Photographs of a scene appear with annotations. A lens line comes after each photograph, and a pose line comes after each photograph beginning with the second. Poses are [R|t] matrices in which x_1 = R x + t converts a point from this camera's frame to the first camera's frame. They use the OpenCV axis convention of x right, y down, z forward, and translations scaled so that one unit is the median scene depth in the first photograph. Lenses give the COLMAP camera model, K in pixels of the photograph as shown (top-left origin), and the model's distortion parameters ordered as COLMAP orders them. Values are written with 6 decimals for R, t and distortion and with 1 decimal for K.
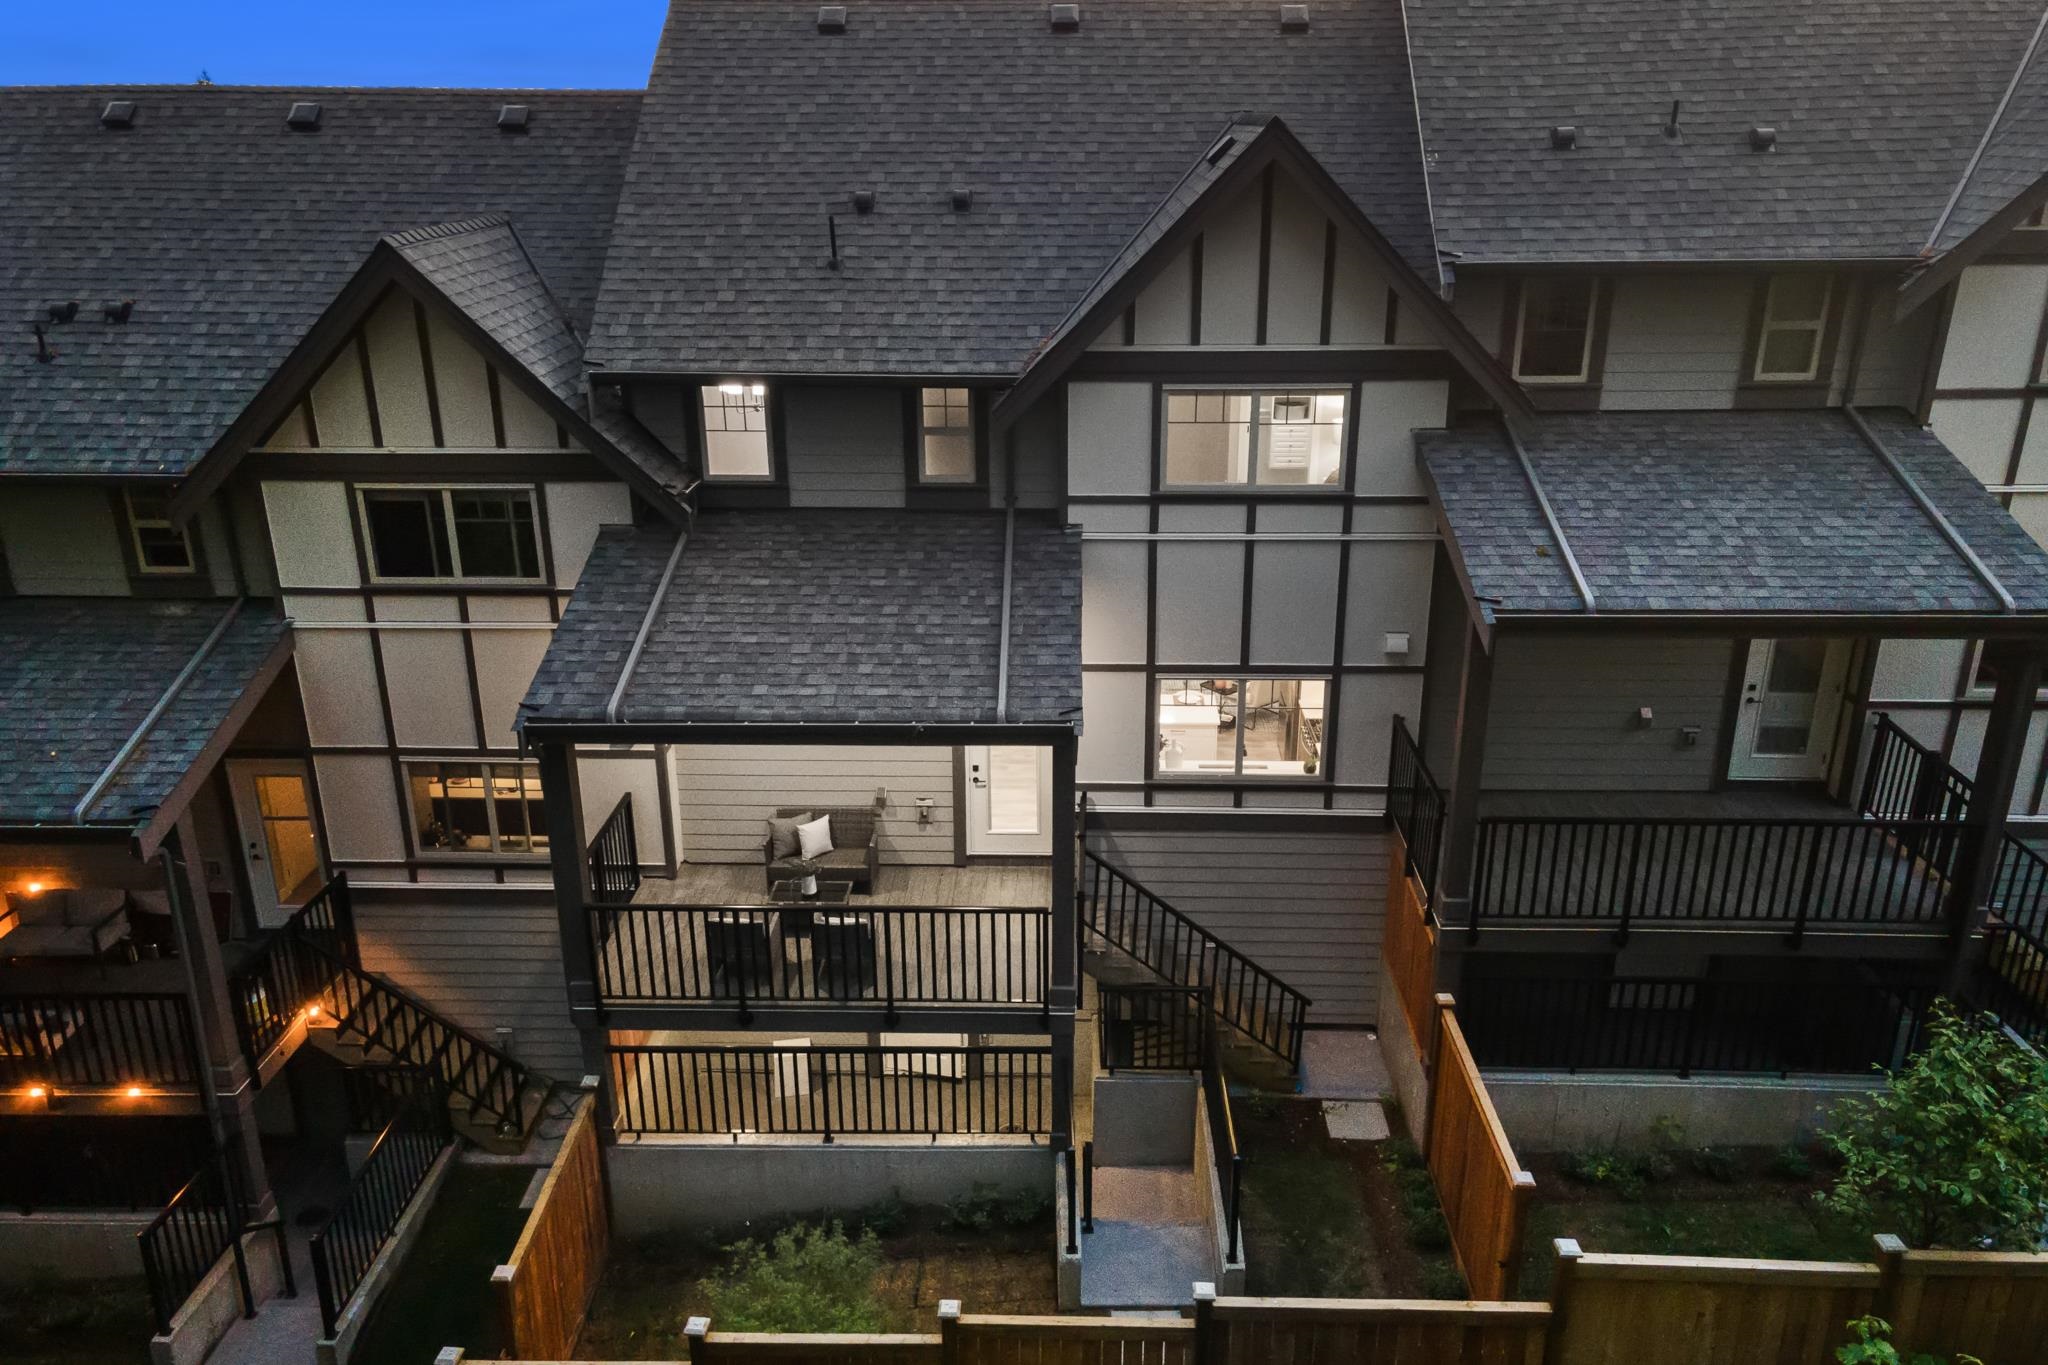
lens RADIAL K [[1476.2, 0, 1021.6], [0, 1476.2, 684.8], [0, 0, 1]] dist [0.026433, 0.032867]
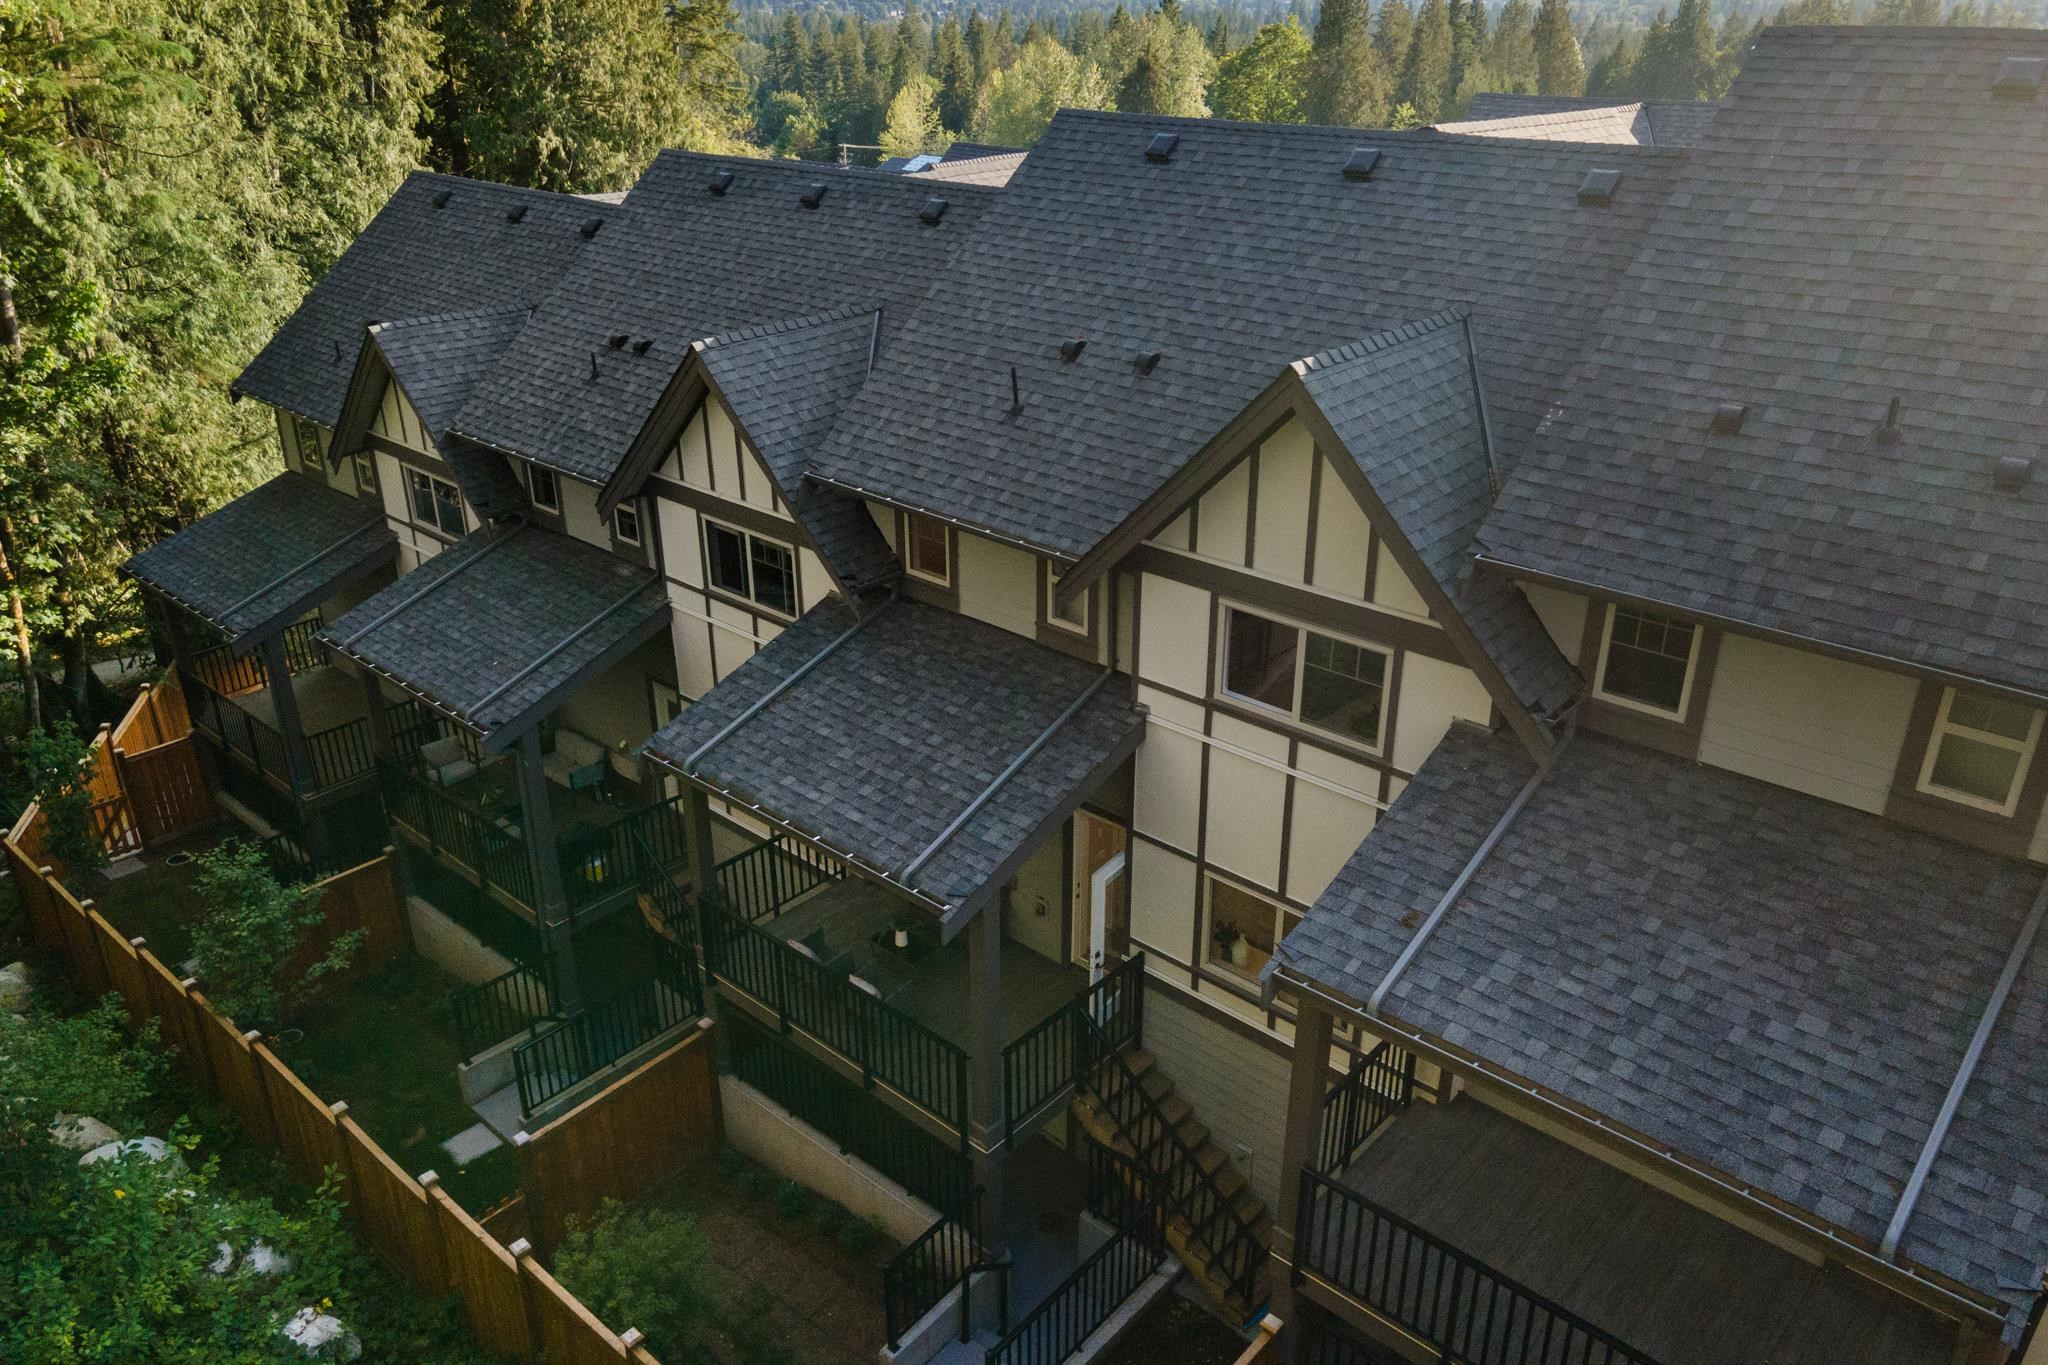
lens RADIAL K [[1476.2, 0, 1026.9], [0, 1476.2, 677.5], [0, 0, 1]] dist [0.026433, 0.032867]
pose [[0.769235, 0.275471, -0.576535, 0.547973], [-0.225408, 0.961276, 0.158554, -0.267425], [0.597886, 0.007991, 0.801541, 0.148051]]
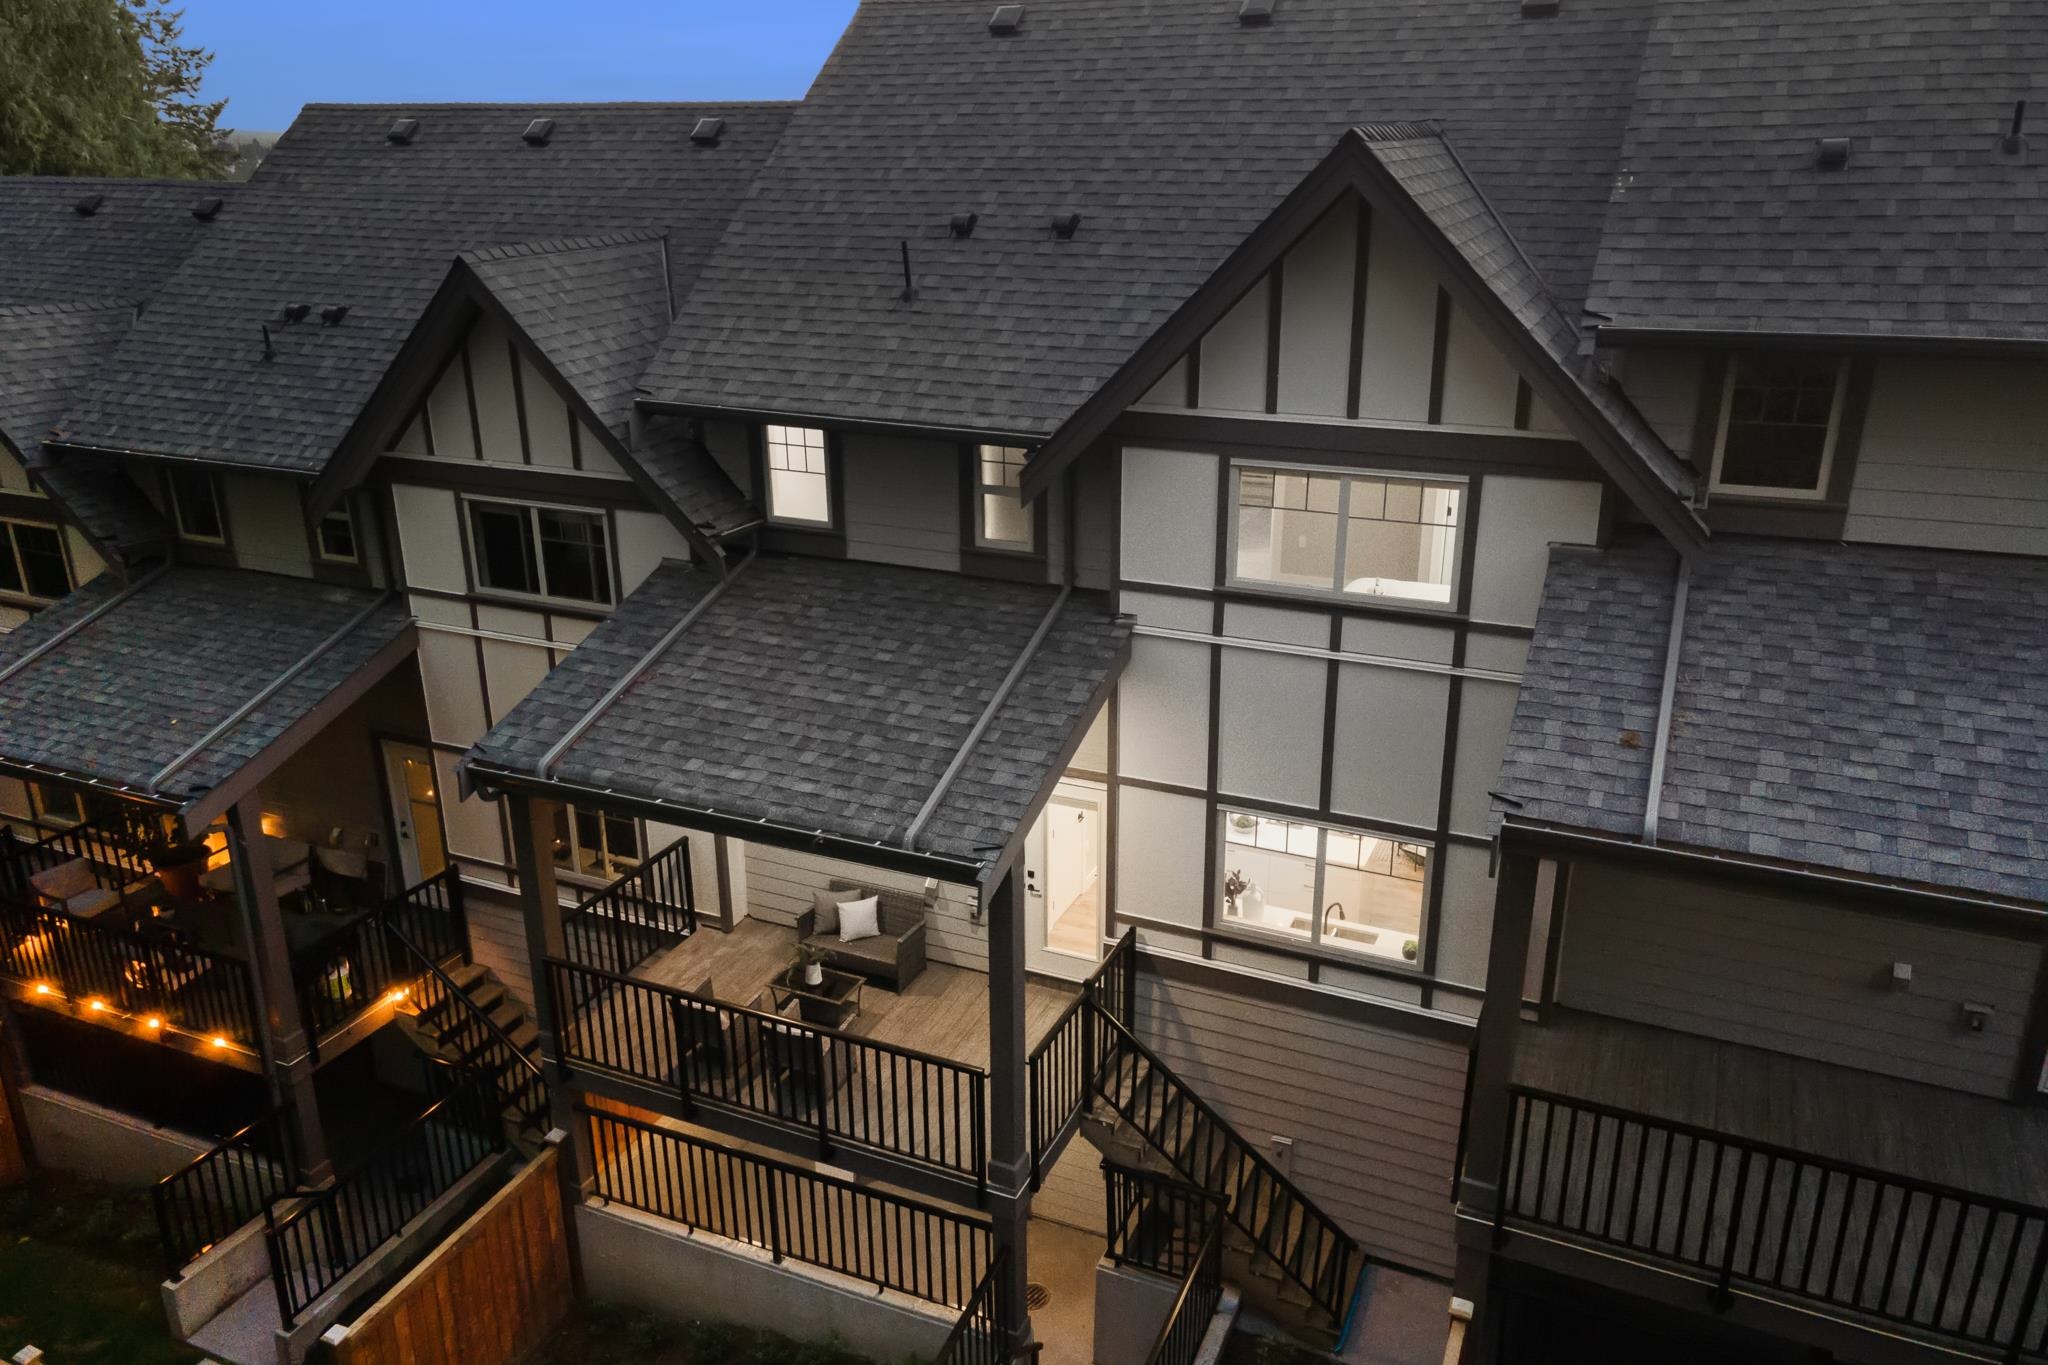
lens RADIAL K [[1476.2, 0, 1026.7], [0, 1476.2, 684.8], [0, 0, 1]] dist [0.026433, 0.032867]
pose [[0.925818, 0.130759, -0.354631, 0.284867], [-0.131209, 0.991090, 0.022892, -0.080848], [0.354464, 0.025336, 0.934726, 0.198214]]
